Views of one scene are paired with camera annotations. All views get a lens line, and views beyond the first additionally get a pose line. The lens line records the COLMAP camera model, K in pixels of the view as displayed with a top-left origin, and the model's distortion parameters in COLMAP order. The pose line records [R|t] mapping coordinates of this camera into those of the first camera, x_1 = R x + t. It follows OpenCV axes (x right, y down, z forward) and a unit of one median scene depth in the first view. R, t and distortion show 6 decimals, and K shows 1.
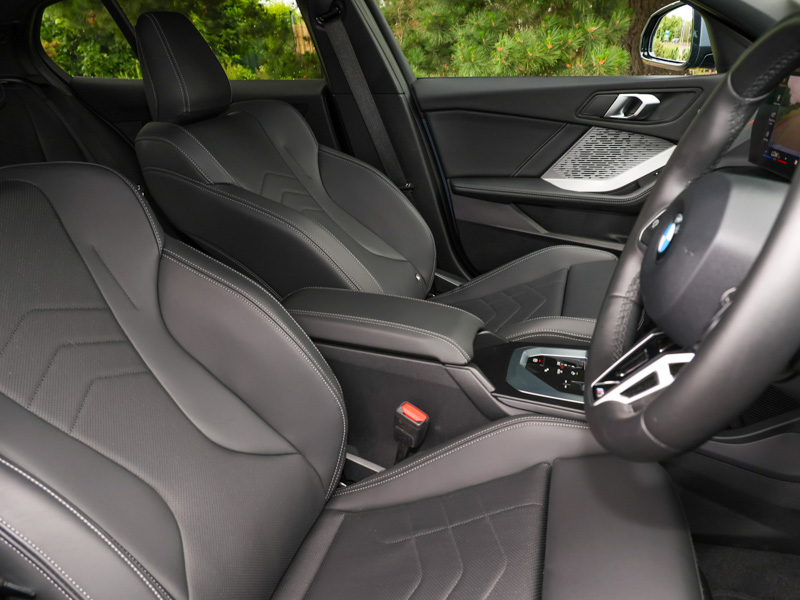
lens RADIAL K [[566.5, 0, 400.0], [0, 566.5, 300.0], [0, 0, 1]] dist [-0.001752, -0.002623]
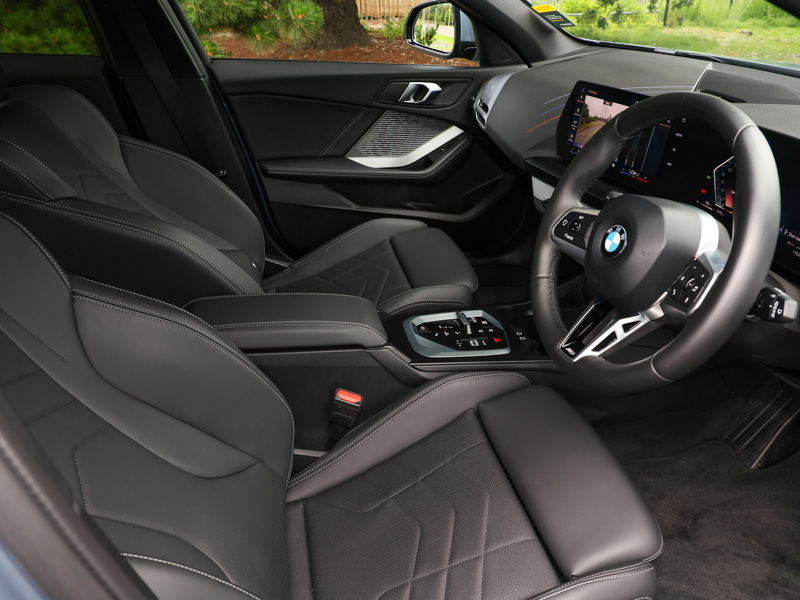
lens RADIAL K [[566.5, 0, 400.0], [0, 566.5, 300.0], [0, 0, 1]] dist [-0.001752, -0.002623]
pose [[0.872300, -0.171625, 0.457862, -0.217789], [0.133135, 0.984364, 0.115337, -0.061702], [-0.470498, -0.039651, 0.881510, -0.015848]]
